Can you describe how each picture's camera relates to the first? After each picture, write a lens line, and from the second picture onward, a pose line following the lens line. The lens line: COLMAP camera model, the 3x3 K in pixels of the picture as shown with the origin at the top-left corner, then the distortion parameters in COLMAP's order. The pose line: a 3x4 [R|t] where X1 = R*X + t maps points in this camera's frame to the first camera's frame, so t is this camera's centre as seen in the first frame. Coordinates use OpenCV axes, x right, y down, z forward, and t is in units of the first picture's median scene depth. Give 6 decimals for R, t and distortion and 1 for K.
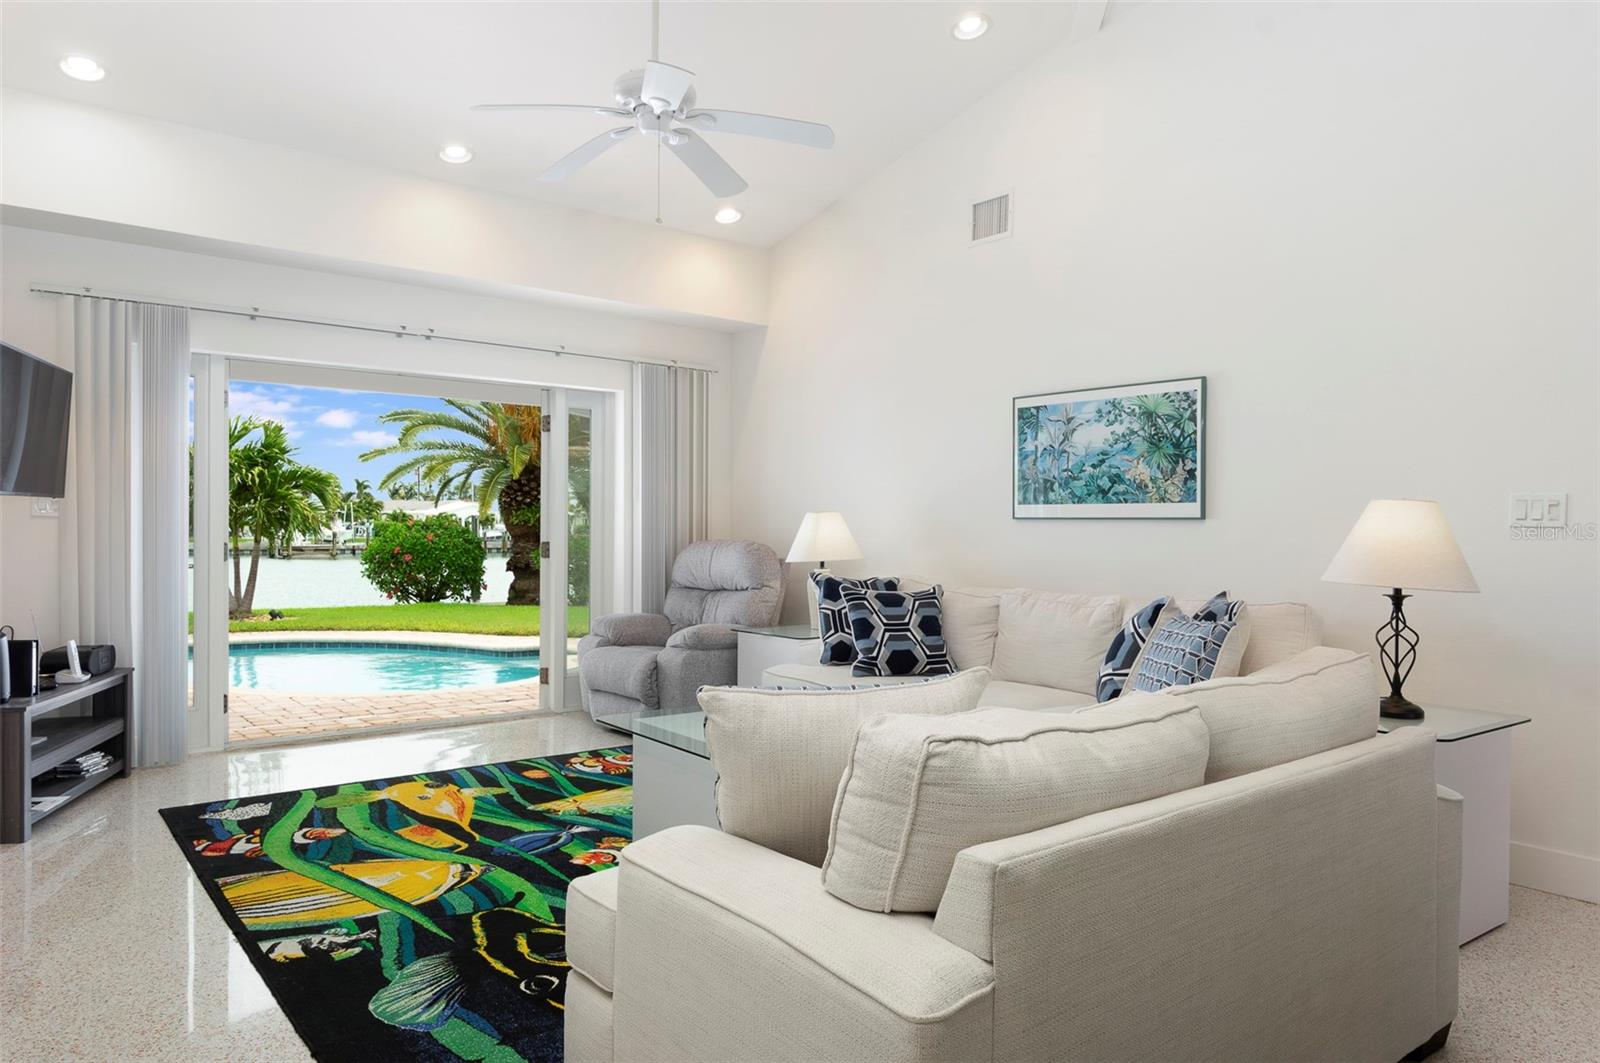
lens RADIAL K [[1061.5, 0, 800.0], [0, 1061.5, 531.5], [0, 0, 1]] dist [0.000081, 0.000145]
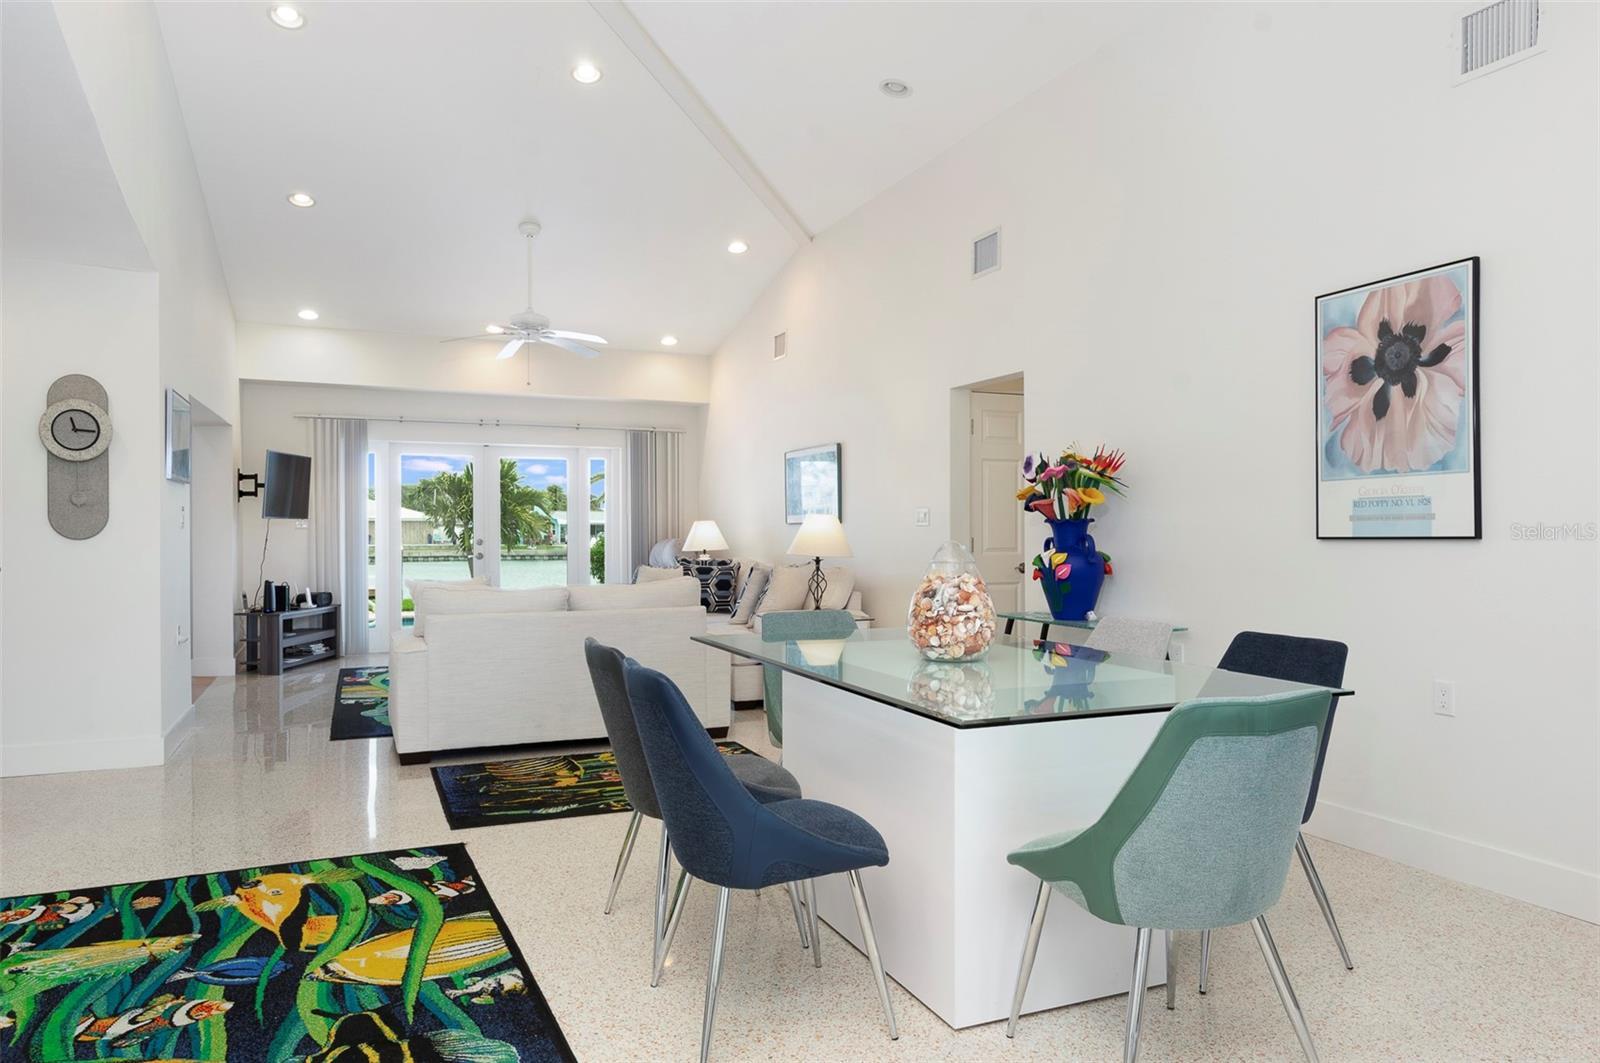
lens RADIAL K [[1061.5, 0, 800.0], [0, 1061.5, 531.5], [0, 0, 1]] dist [0.000081, 0.000145]
pose [[0.961489, -0.009726, -0.274671, 0.761372], [0.007970, 0.999940, -0.007510, 0.014668], [0.274728, 0.005031, 0.961509, -0.686355]]
